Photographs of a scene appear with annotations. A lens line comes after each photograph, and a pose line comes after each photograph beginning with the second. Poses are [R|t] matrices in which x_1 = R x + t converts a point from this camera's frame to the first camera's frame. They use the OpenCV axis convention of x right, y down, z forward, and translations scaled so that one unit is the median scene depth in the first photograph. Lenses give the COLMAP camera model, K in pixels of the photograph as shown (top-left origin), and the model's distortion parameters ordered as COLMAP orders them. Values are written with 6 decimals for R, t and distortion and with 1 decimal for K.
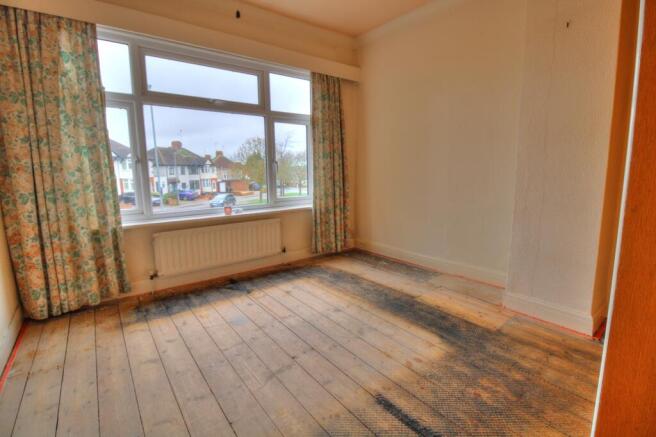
lens RADIAL K [[306.6, 0, 332.4], [0, 306.6, 211.2], [0, 0, 1]] dist [0.002118, -0.014182]
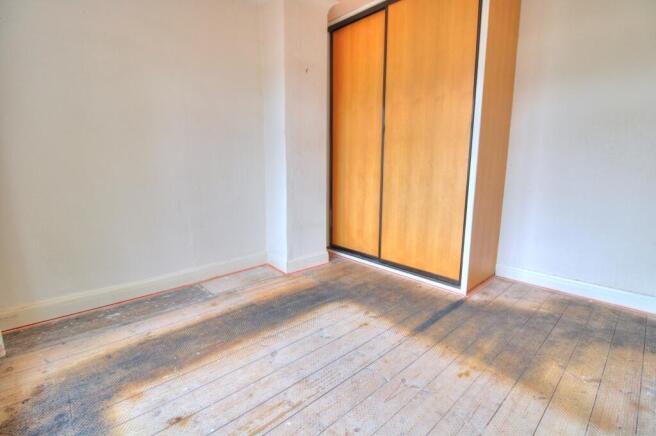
lens RADIAL K [[306.6, 0, 332.4], [0, 306.6, 210.7], [0, 0, 1]] dist [0.002118, -0.014182]
pose [[-0.081618, -0.143151, 0.986330, -0.695632], [0.133006, 0.979215, 0.153125, -0.118883], [-0.987749, 0.143686, -0.060882, 0.866457]]
